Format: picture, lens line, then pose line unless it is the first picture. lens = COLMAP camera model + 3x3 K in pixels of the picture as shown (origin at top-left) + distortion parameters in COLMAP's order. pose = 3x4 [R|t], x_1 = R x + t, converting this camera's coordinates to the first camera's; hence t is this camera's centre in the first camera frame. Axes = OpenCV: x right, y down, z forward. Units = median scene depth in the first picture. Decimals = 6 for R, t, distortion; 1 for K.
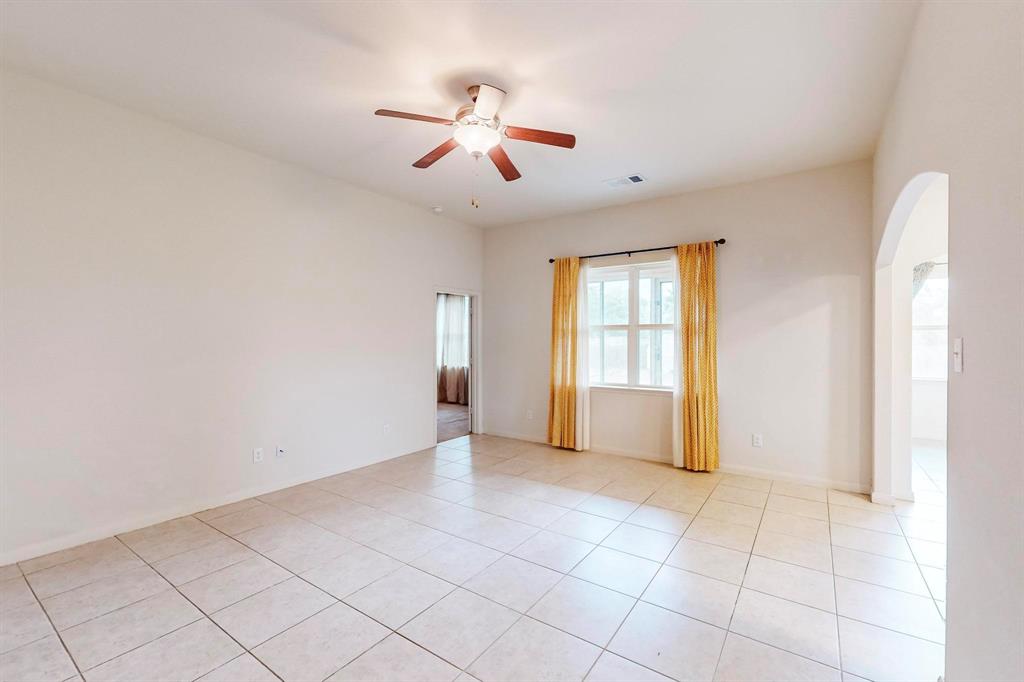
lens RADIAL K [[450.8, 0, 506.0], [0, 450.8, 342.0], [0, 0, 1]] dist [0.024446, 0.000140]
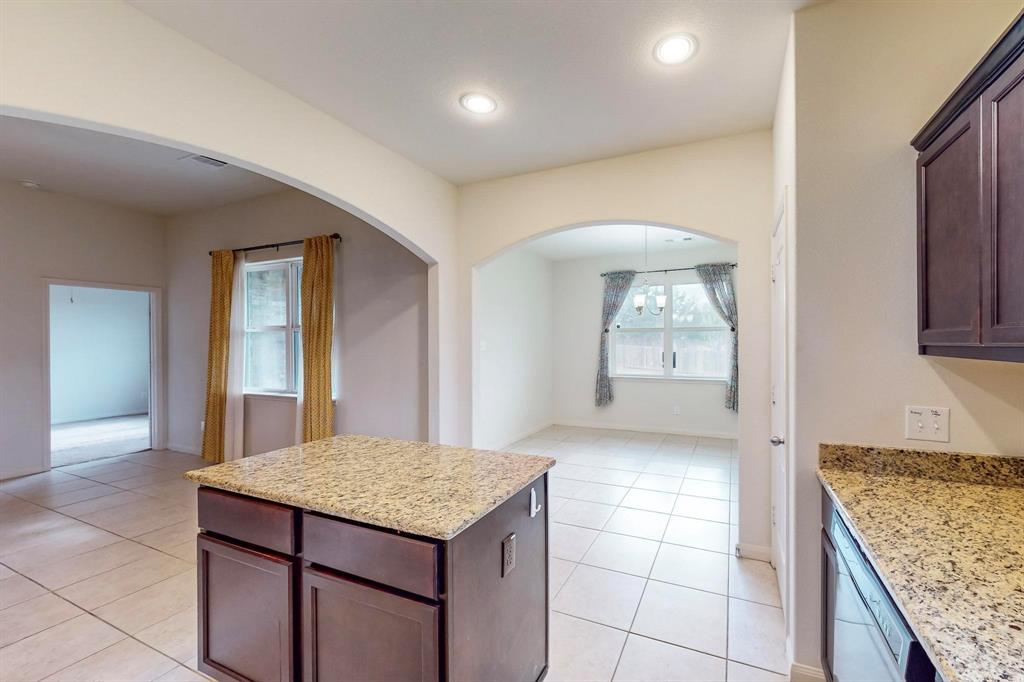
lens RADIAL K [[443.9, 0, 512.0], [0, 443.9, 341.0], [0, 0, 1]] dist [0.002489, 0.000467]
pose [[0.984068, -0.000212, 0.177792, 0.576452], [0.001470, 0.999975, -0.006945, 0.000452], [-0.177786, 0.007095, 0.984044, 0.036305]]
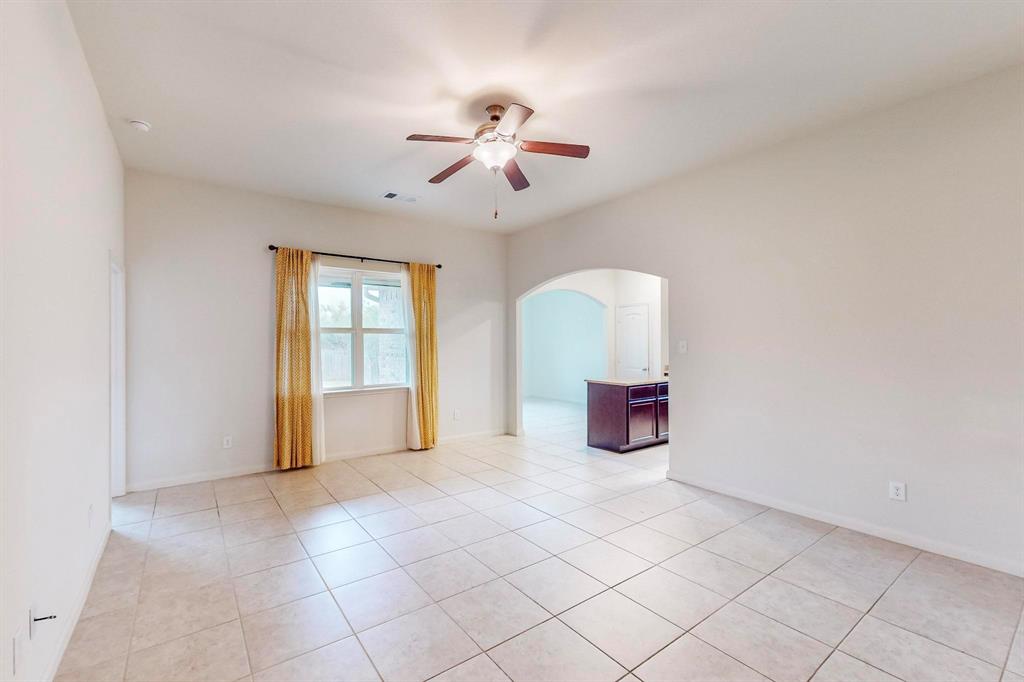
lens RADIAL K [[443.9, 0, 512.0], [0, 443.9, 341.0], [0, 0, 1]] dist [0.002489, 0.000467]
pose [[0.294094, 0.001667, 0.955775, -0.596282], [0.004768, 0.999983, -0.003211, -0.004260], [-0.955765, 0.005502, 0.294081, 0.373983]]
